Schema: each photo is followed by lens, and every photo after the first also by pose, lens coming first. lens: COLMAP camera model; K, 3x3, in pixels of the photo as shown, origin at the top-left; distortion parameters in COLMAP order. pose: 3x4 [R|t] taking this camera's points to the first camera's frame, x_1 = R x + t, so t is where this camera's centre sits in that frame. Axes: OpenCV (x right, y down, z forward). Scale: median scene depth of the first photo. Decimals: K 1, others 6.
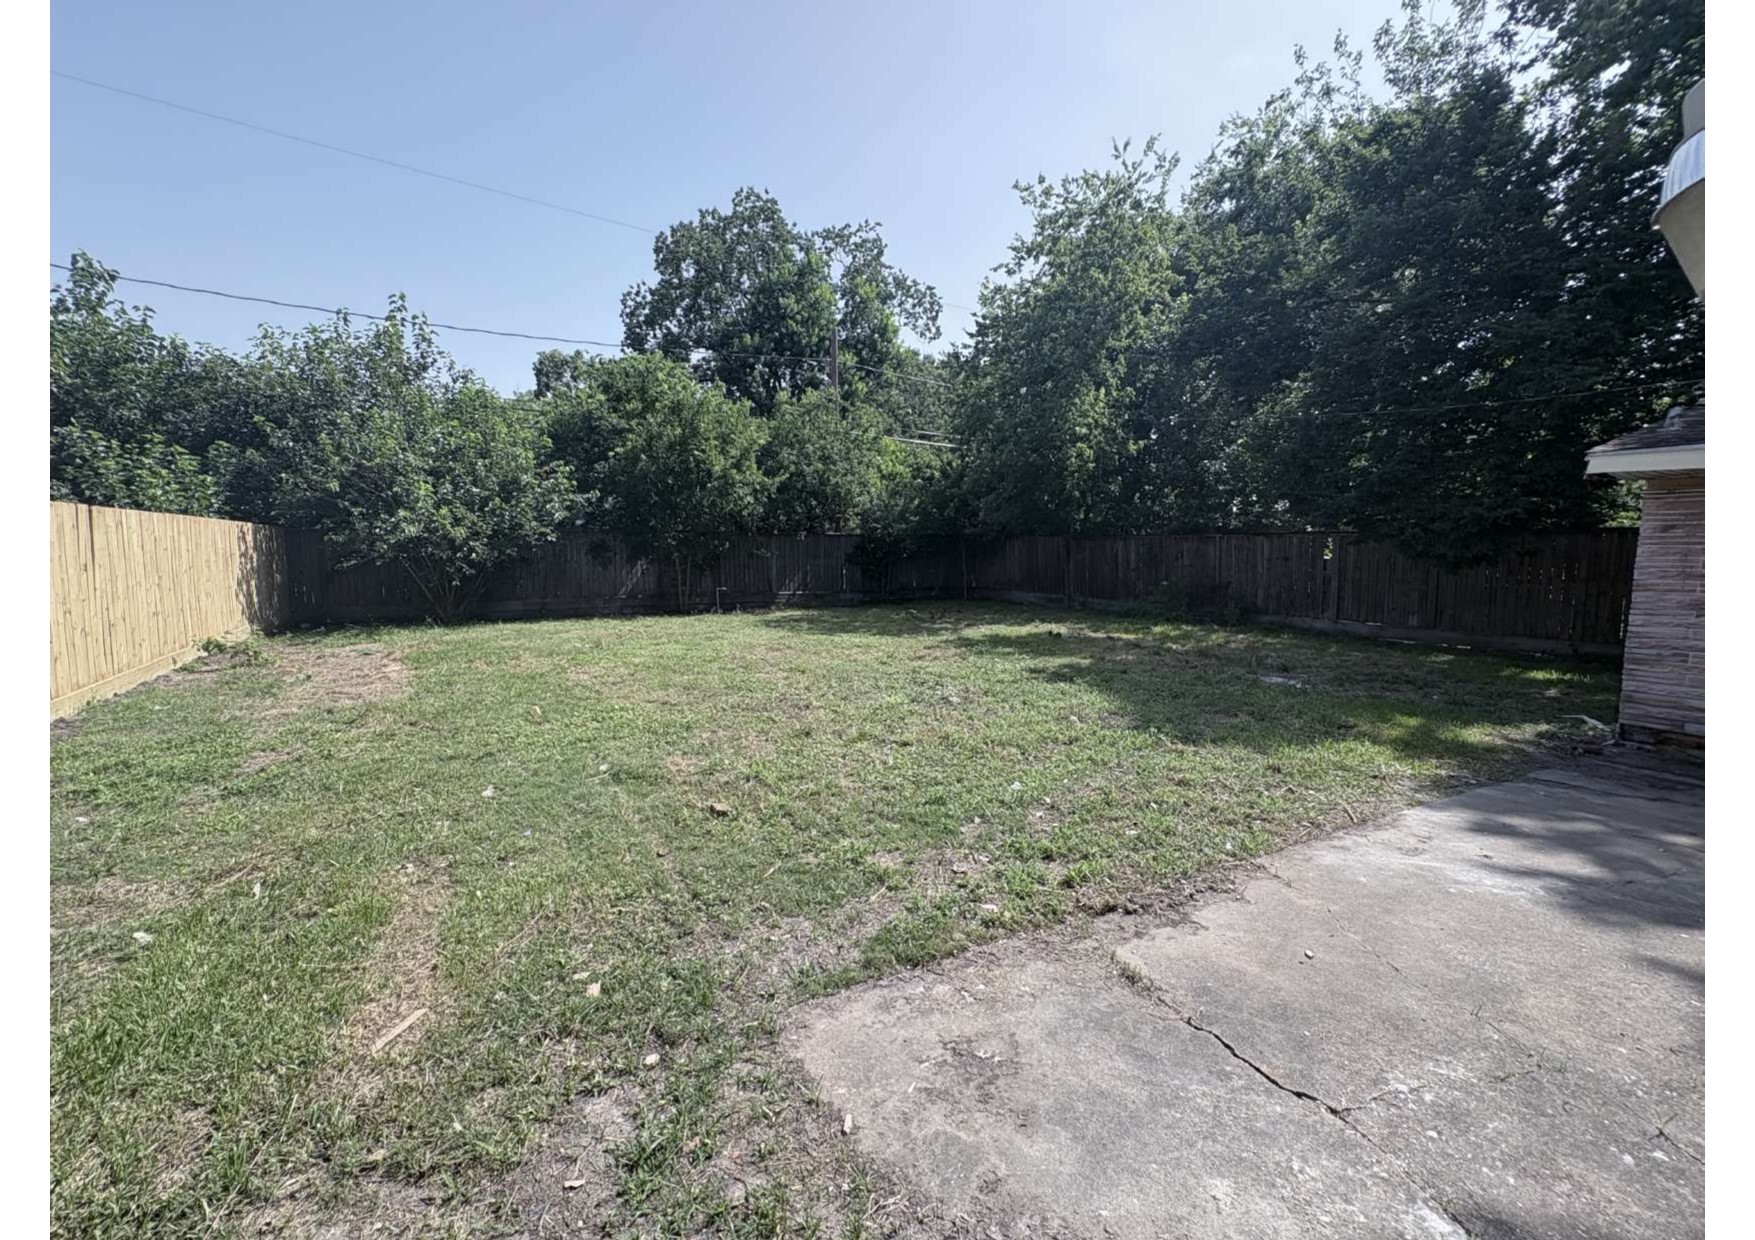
lens RADIAL K [[743.0, 0, 877.5], [0, 743.0, 620.0], [0, 0, 1]] dist [0.001915, 0.000216]
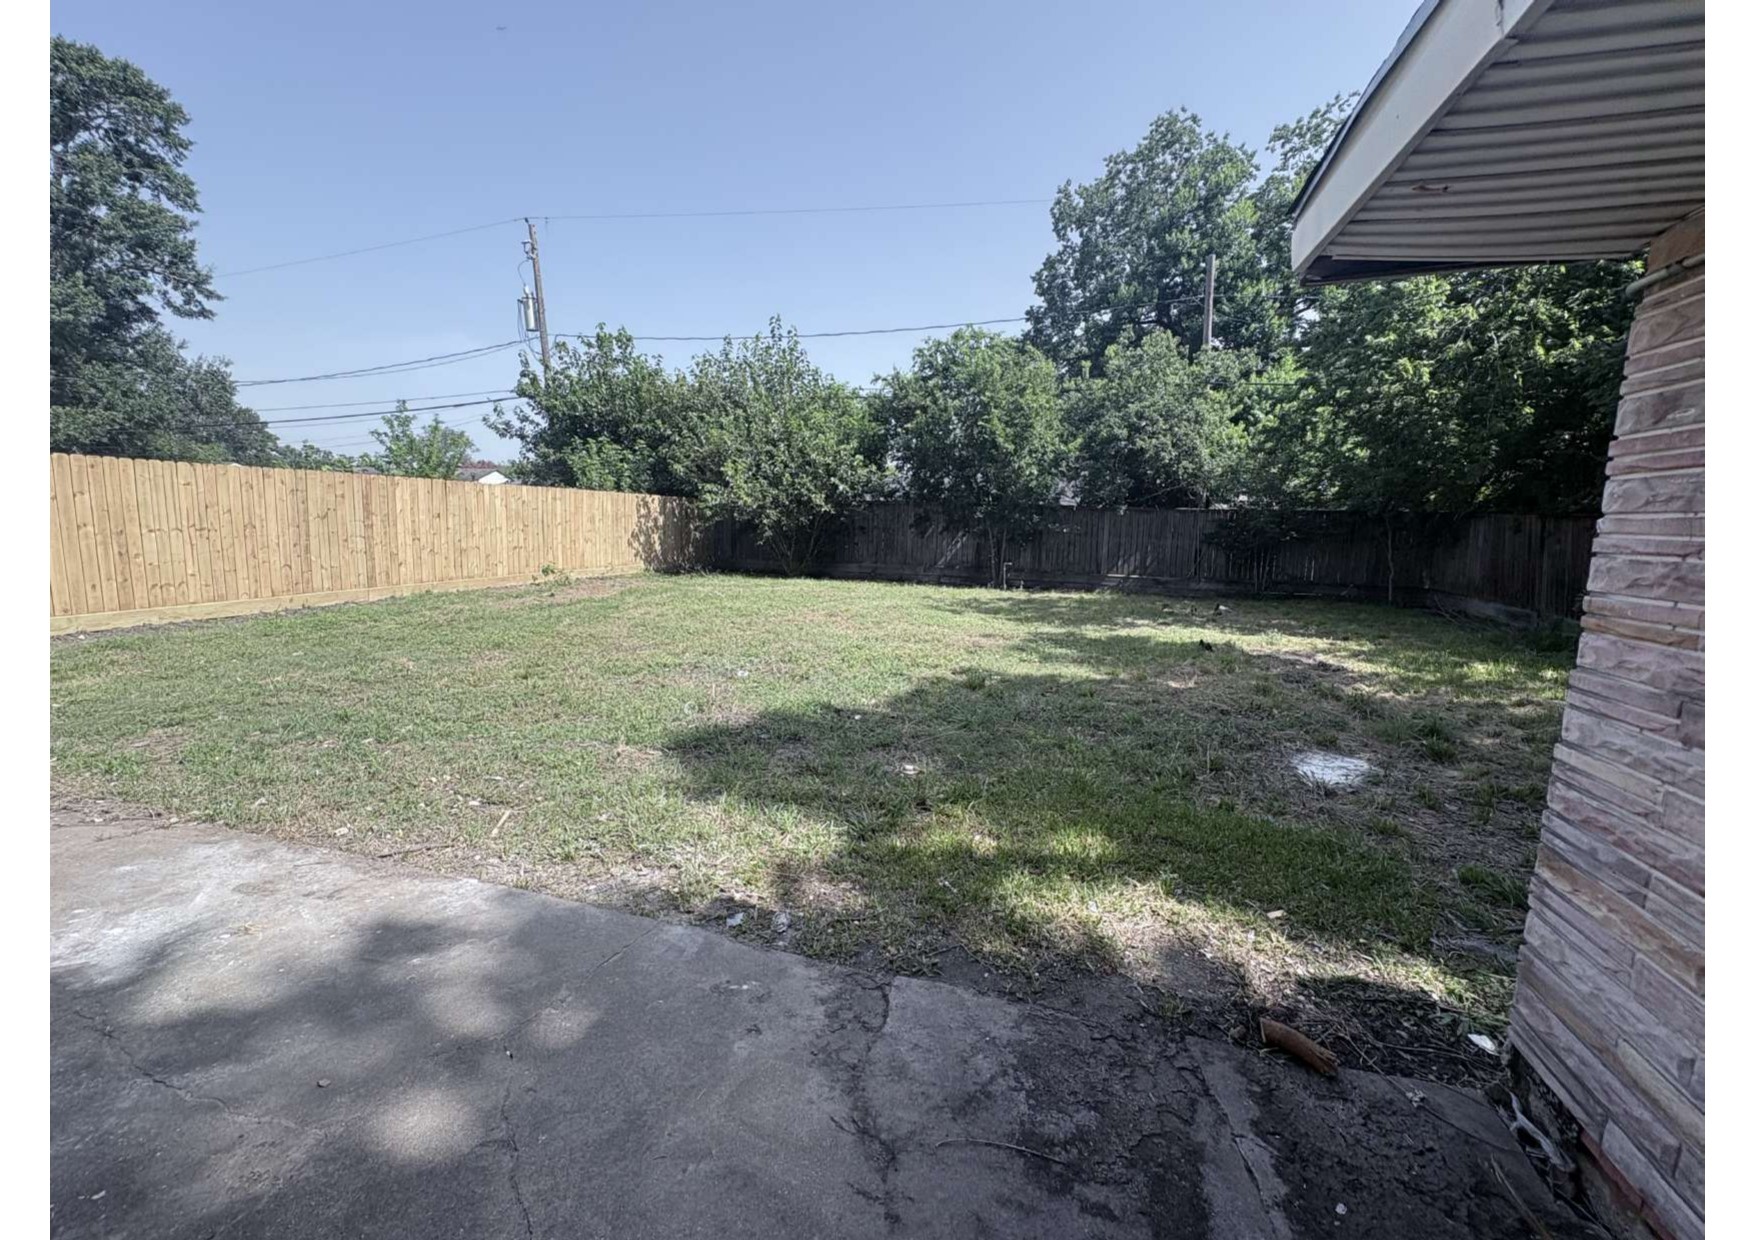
lens RADIAL K [[743.0, 0, 877.5], [0, 743.0, 620.0], [0, 0, 1]] dist [0.001915, 0.000216]
pose [[0.688198, 0.113976, -0.716514, 0.531561], [-0.094603, 0.993249, 0.067133, -0.025045], [0.719328, 0.021583, 0.694335, 0.290978]]
